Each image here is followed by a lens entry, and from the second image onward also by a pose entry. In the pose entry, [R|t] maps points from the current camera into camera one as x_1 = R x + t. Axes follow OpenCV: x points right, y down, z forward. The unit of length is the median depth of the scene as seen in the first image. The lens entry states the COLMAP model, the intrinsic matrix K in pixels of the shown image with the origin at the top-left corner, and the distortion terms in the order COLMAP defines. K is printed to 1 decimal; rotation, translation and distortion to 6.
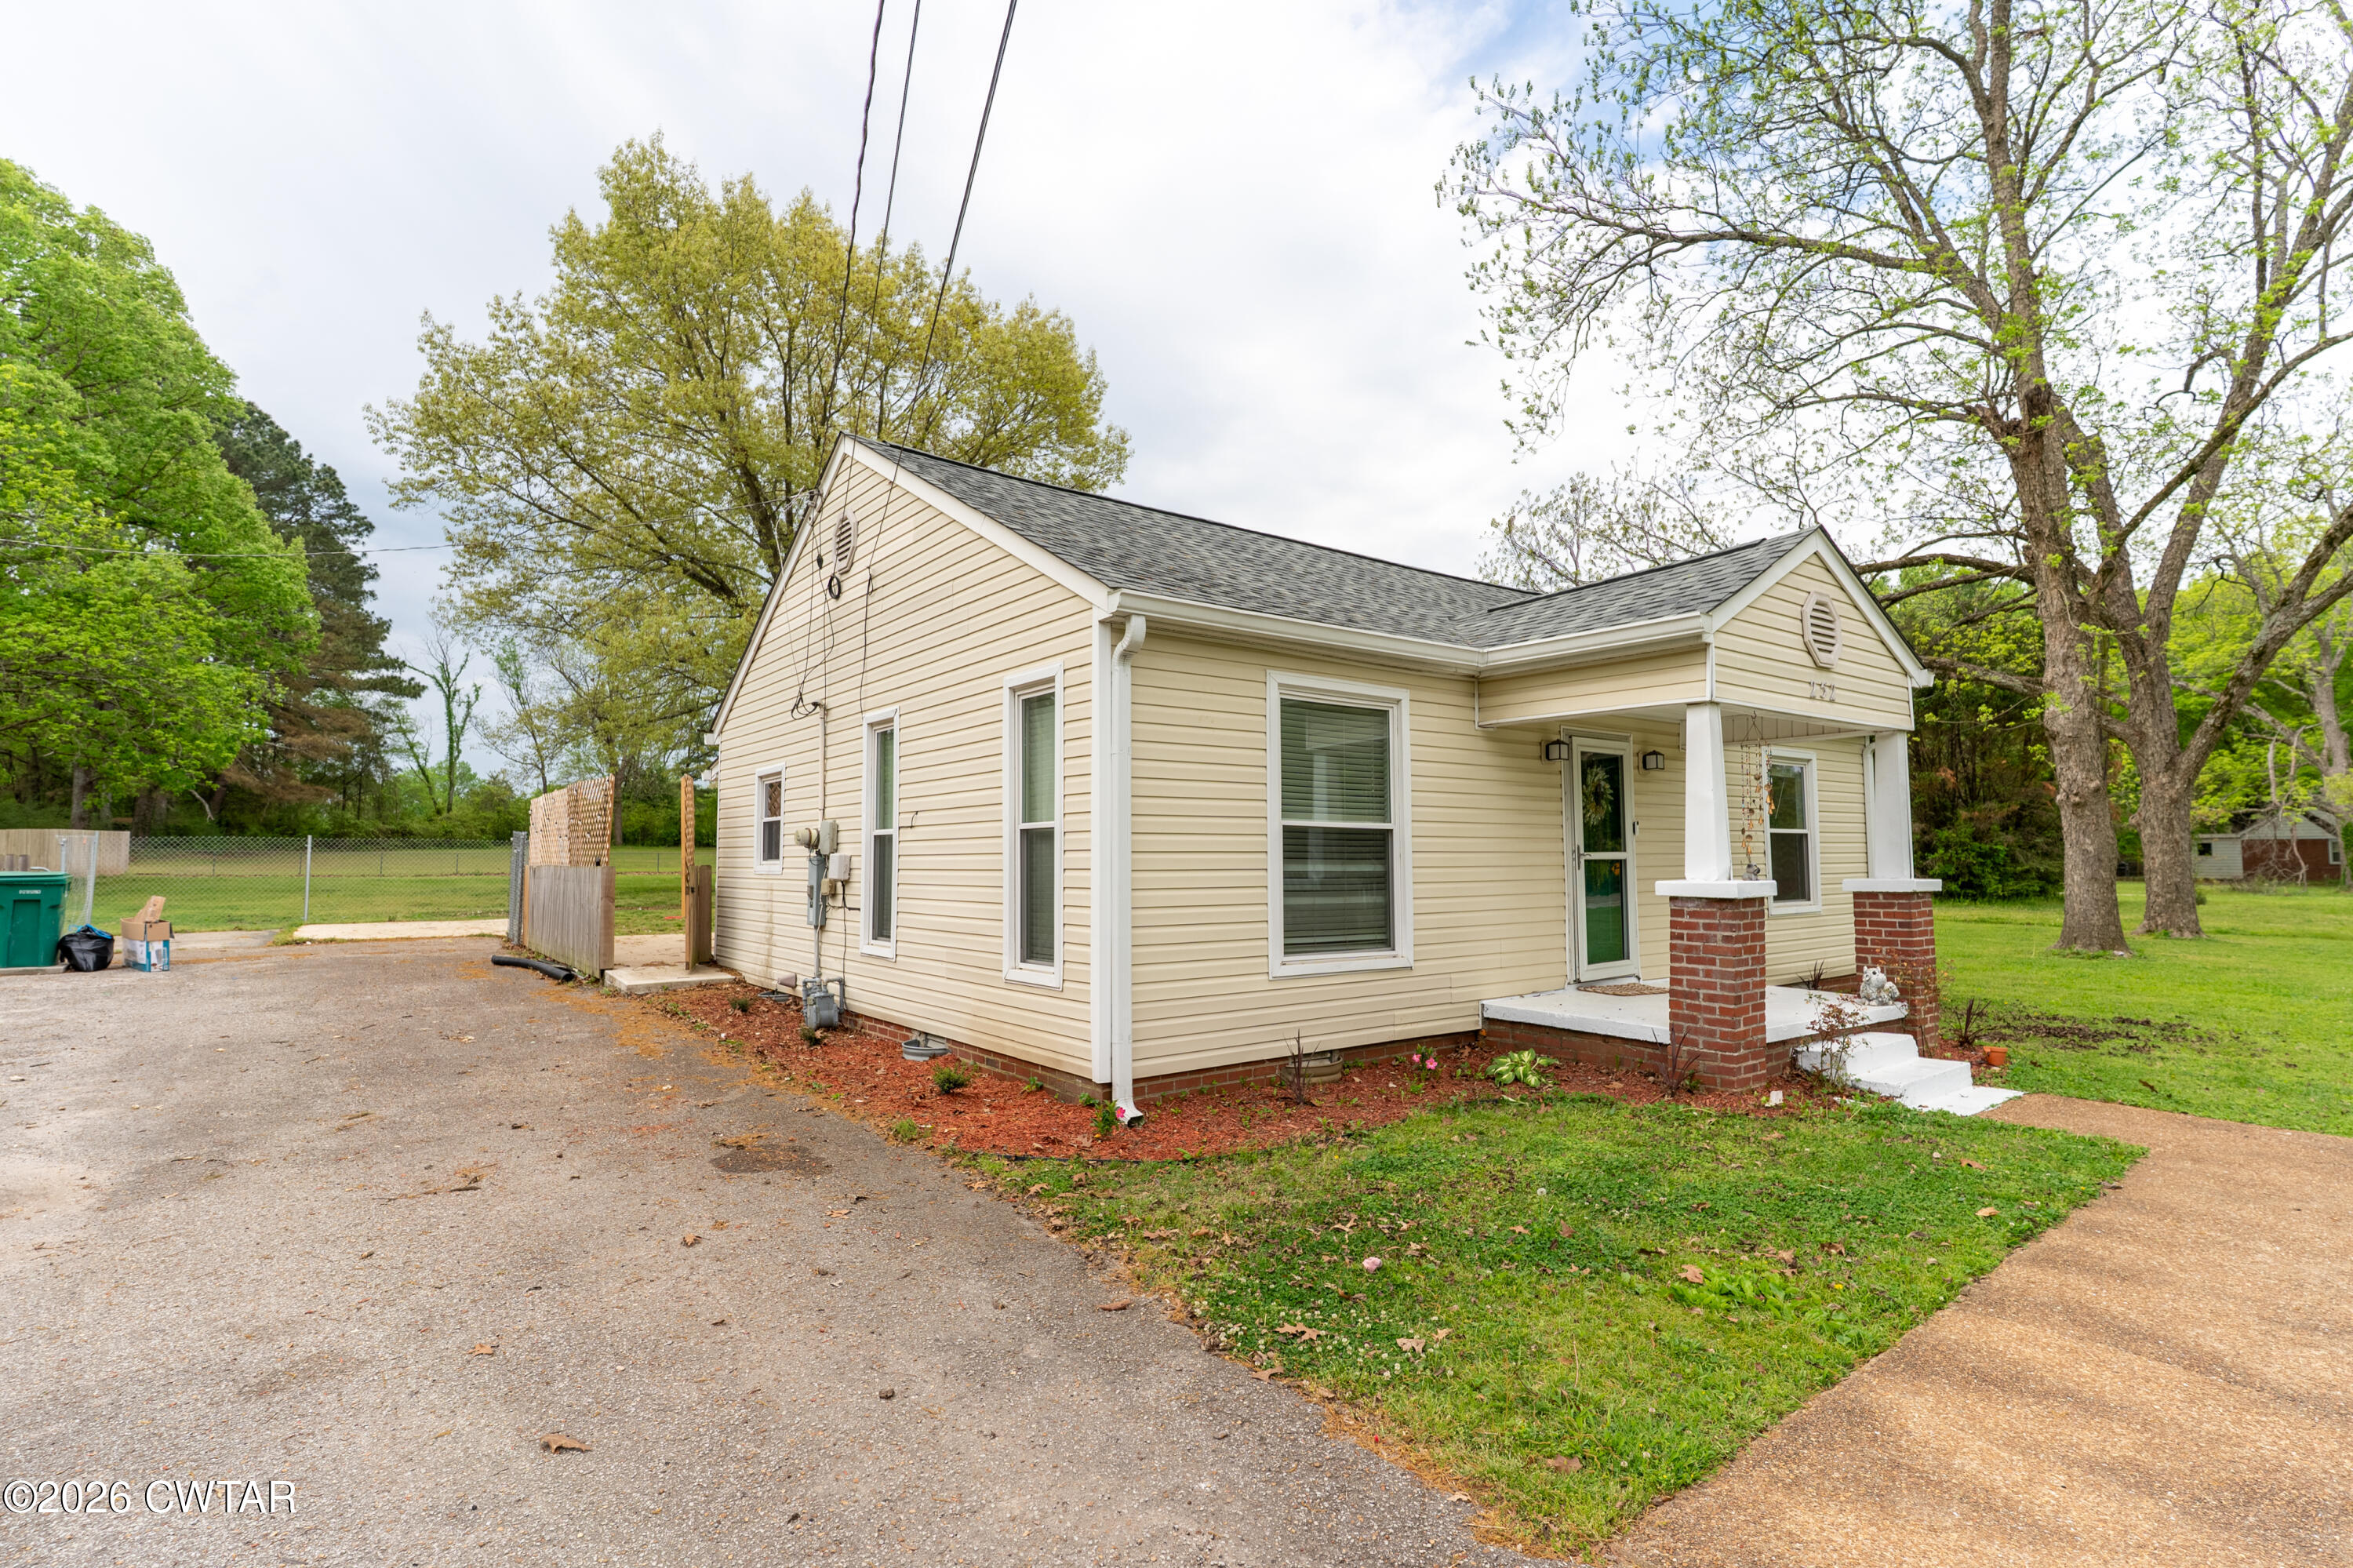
lens RADIAL K [[1125.2, 0, 1178.7], [0, 1125.2, 765.1], [0, 0, 1]] dist [-0.024080, 0.003139]
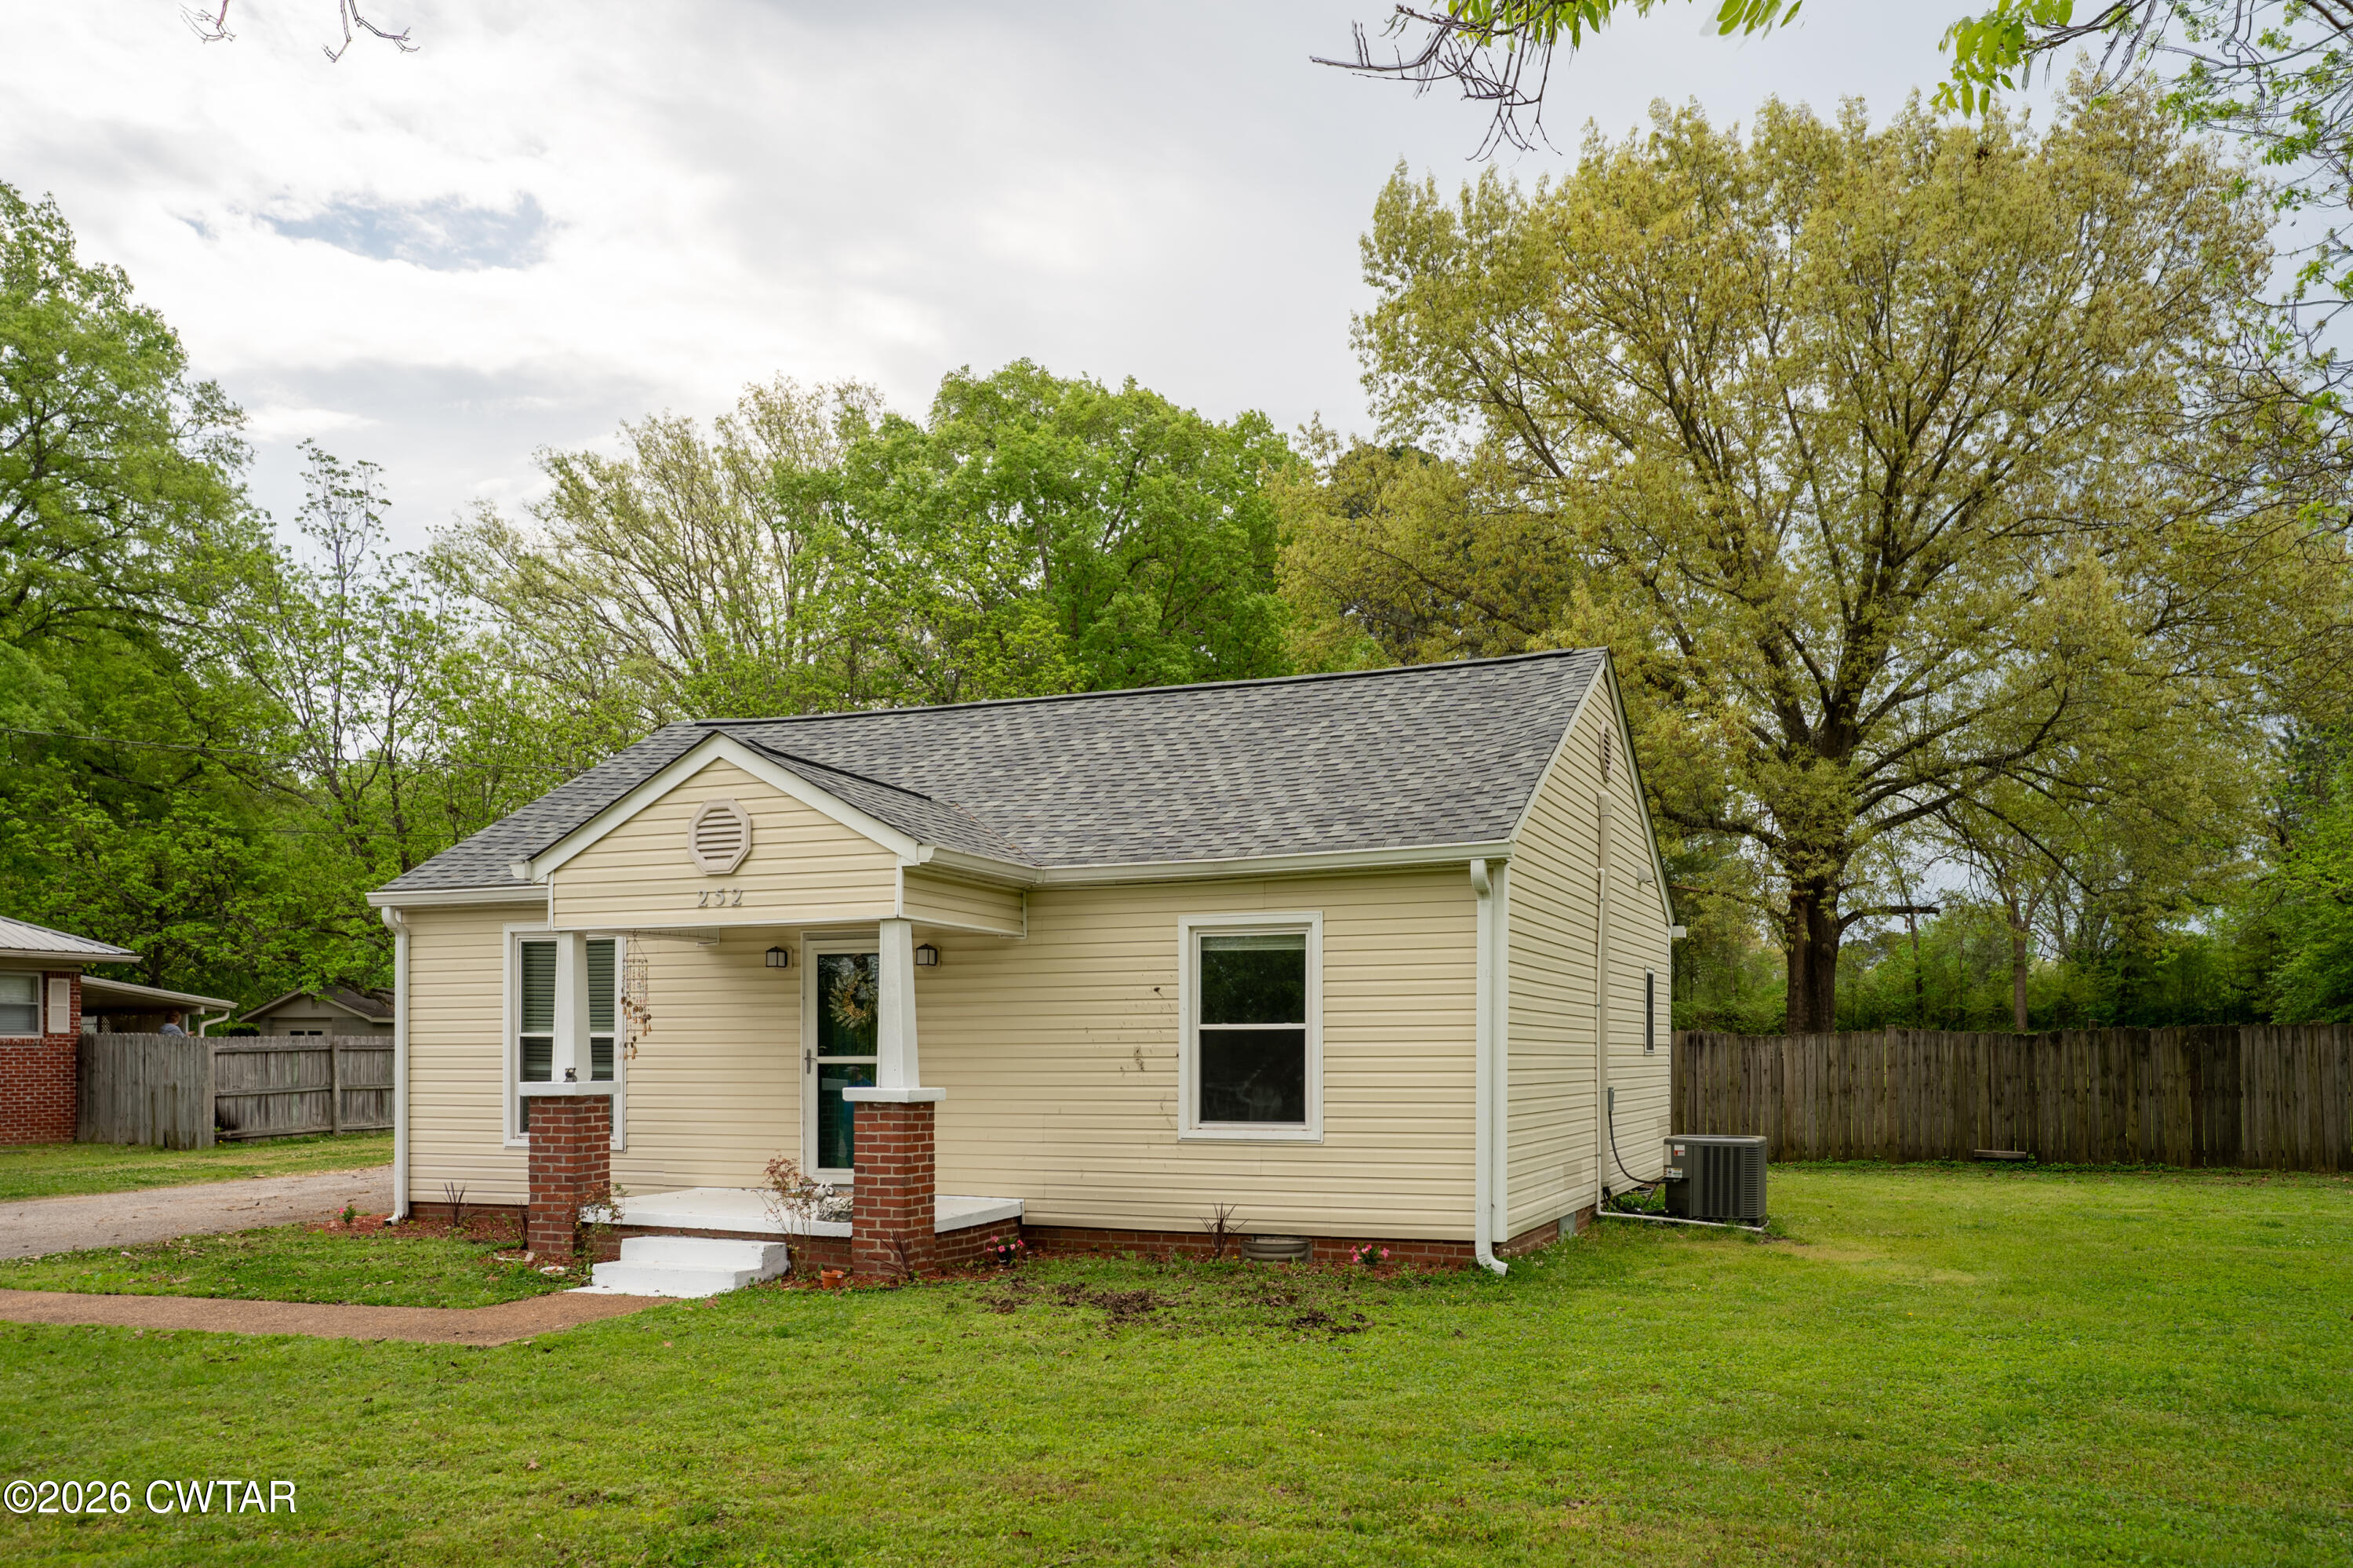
lens RADIAL K [[1832.9, 0, 1176.3], [0, 1832.9, 1029.3], [0, 0, 1]] dist [0.029610, 0.011462]
pose [[0.516387, -0.011006, -0.856285, 0.584938], [0.070461, 0.997073, 0.029677, 0.008377], [0.853452, -0.075660, 0.515650, 0.129734]]
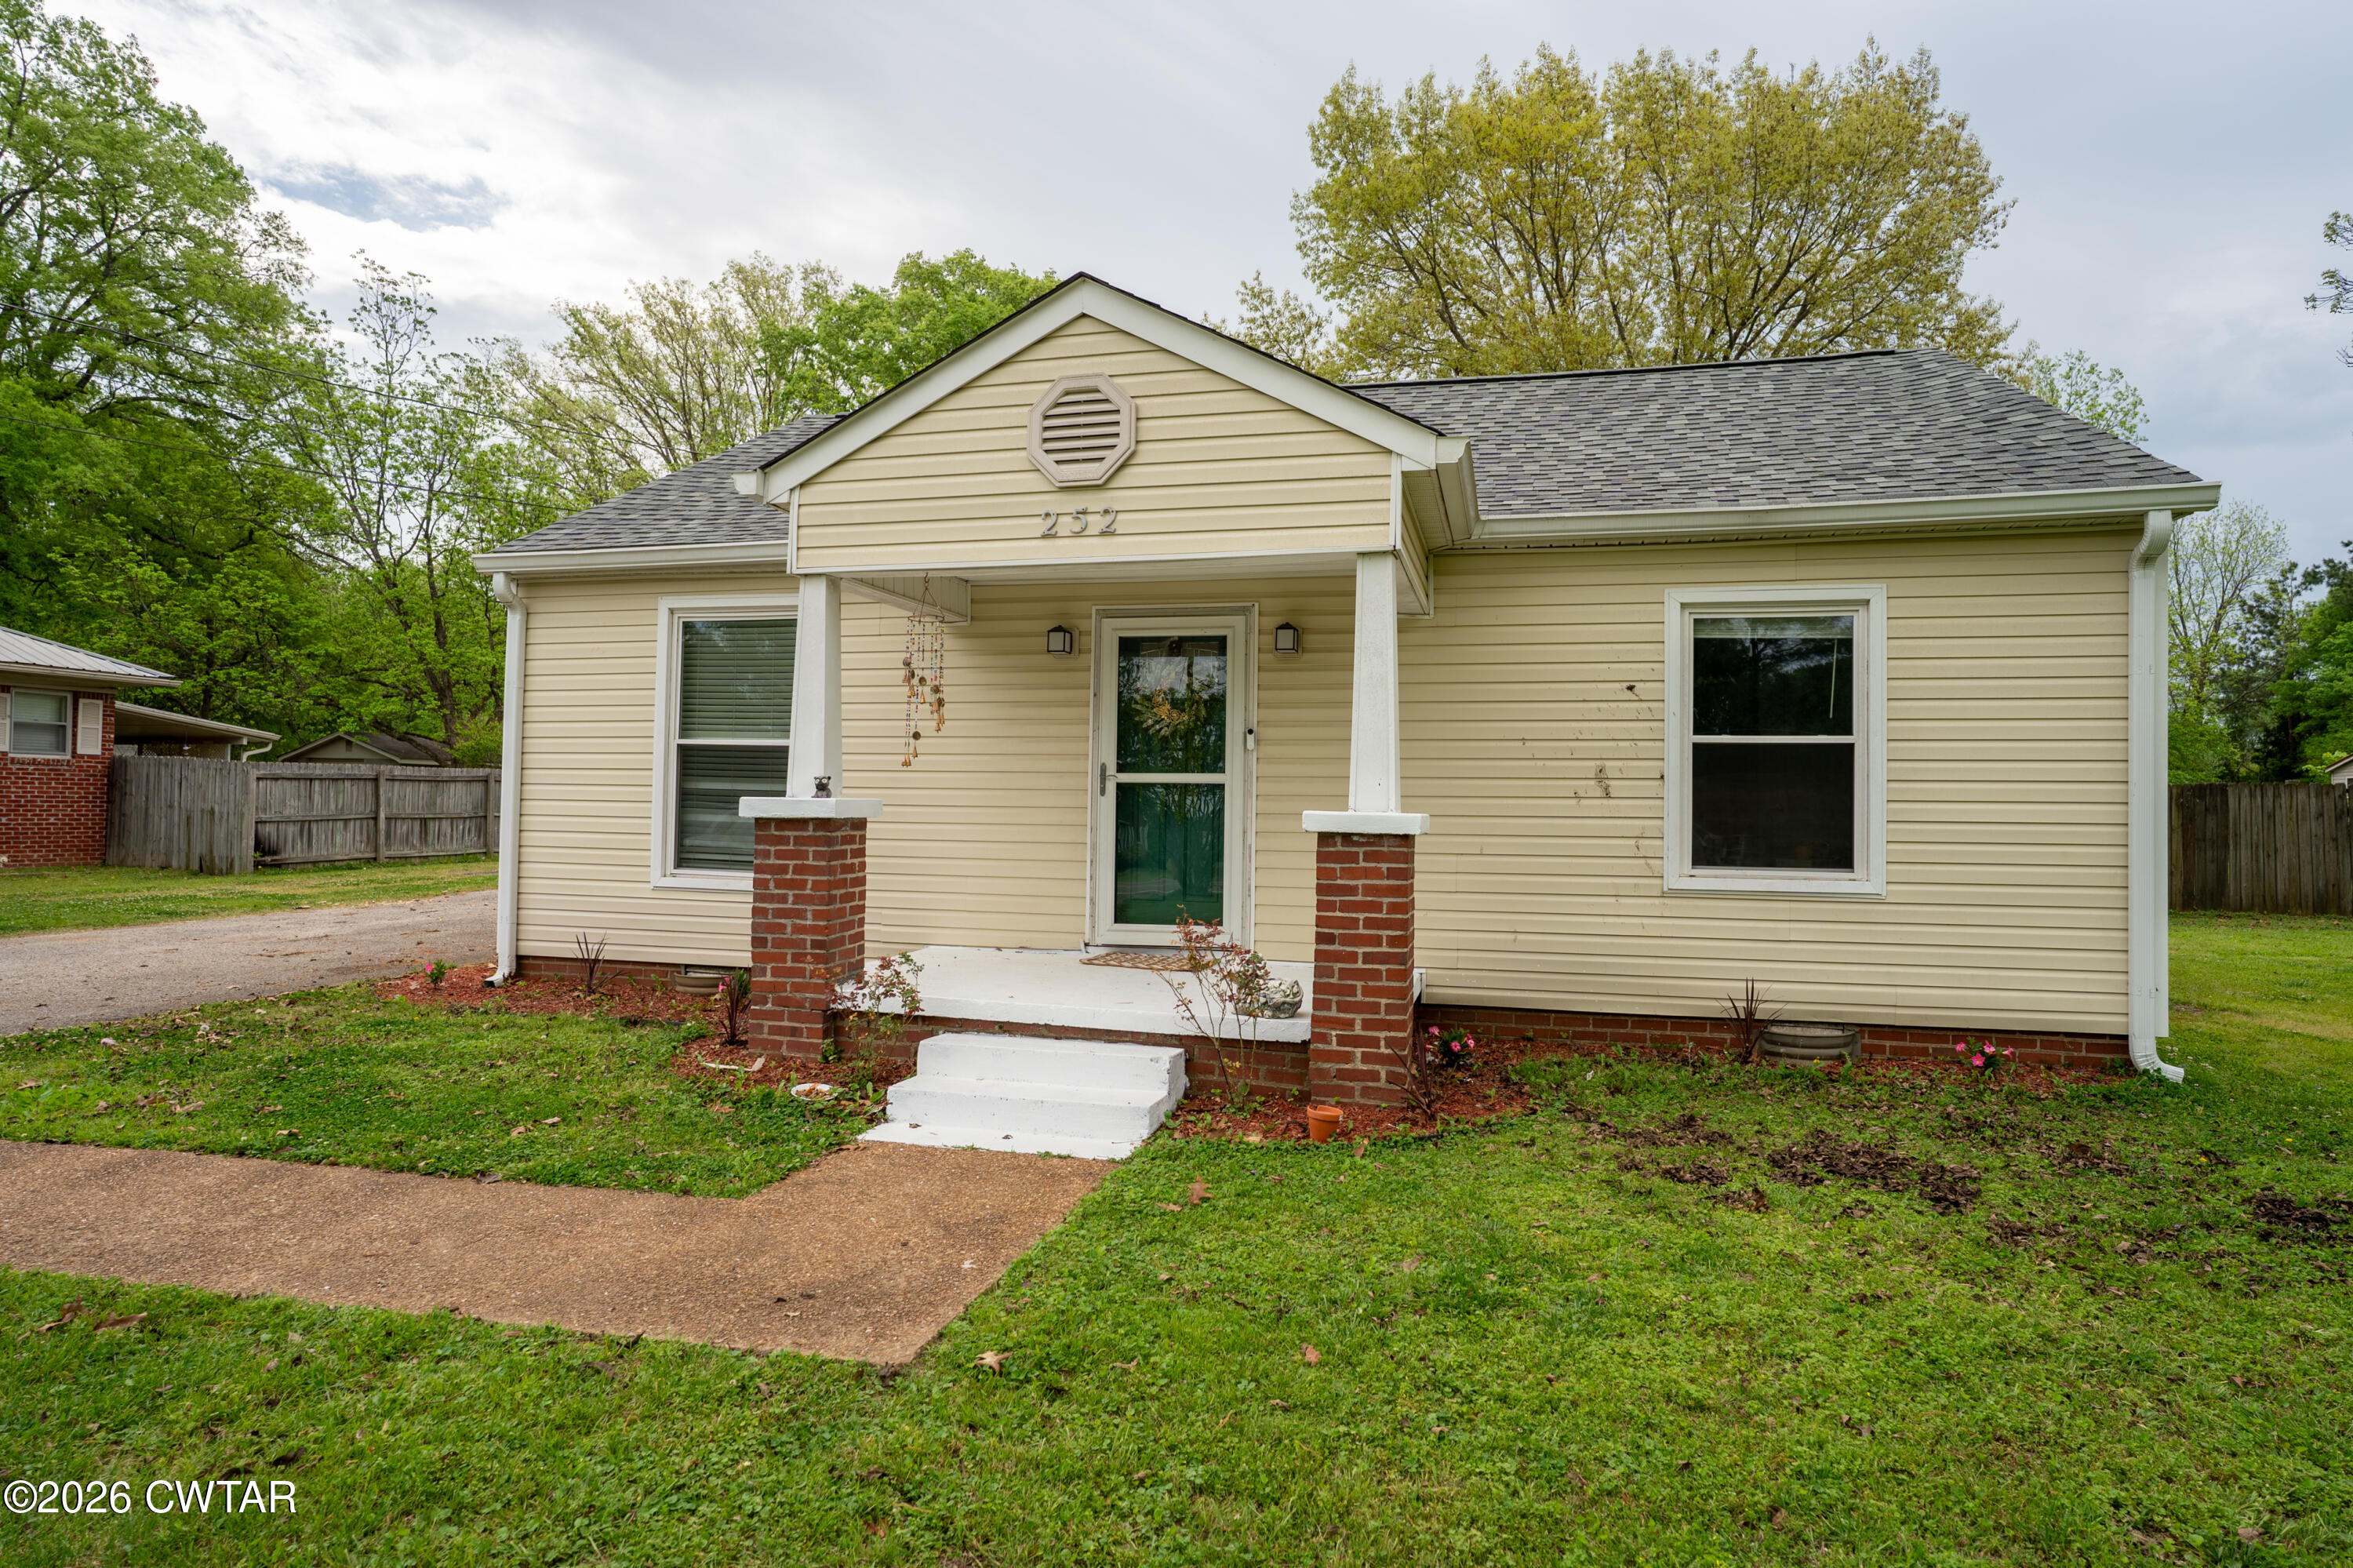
lens RADIAL K [[1309.0, 0, 1198.2], [0, 1309.0, 769.9], [0, 0, 1]] dist [-0.030645, 0.017878]
pose [[0.638005, -0.012481, -0.769931, 0.324251], [0.046795, 0.998649, 0.022588, 0.017698], [0.768609, -0.050441, 0.637727, 0.145875]]
